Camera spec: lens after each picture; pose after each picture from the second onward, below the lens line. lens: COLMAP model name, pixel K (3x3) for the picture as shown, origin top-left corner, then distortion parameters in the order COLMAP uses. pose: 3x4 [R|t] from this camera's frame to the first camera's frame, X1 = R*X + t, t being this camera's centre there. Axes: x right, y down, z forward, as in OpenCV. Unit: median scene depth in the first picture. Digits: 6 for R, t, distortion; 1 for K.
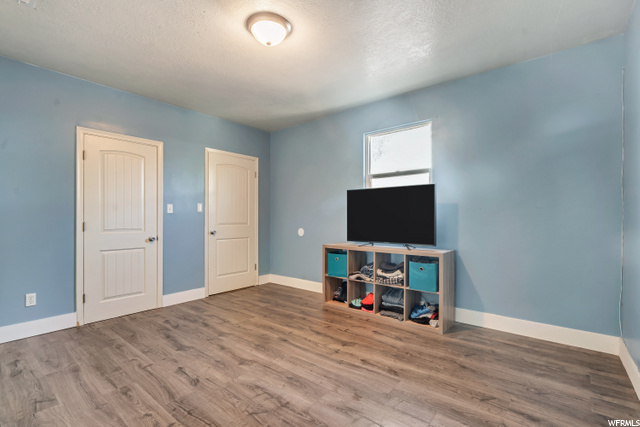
lens RADIAL K [[292.3, 0, 320.7], [0, 292.3, 216.5], [0, 0, 1]] dist [0.003765, 0.000261]
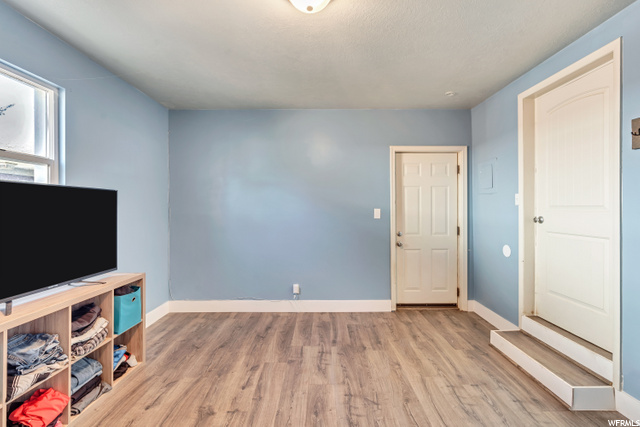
lens RADIAL K [[292.3, 0, 320.3], [0, 292.3, 210.7], [0, 0, 1]] dist [0.003765, 0.000261]
pose [[-0.631762, 0.001456, 0.775161, -0.714398], [-0.000058, 0.999998, -0.001925, -0.069322], [-0.775162, -0.001261, -0.631761, 1.362593]]
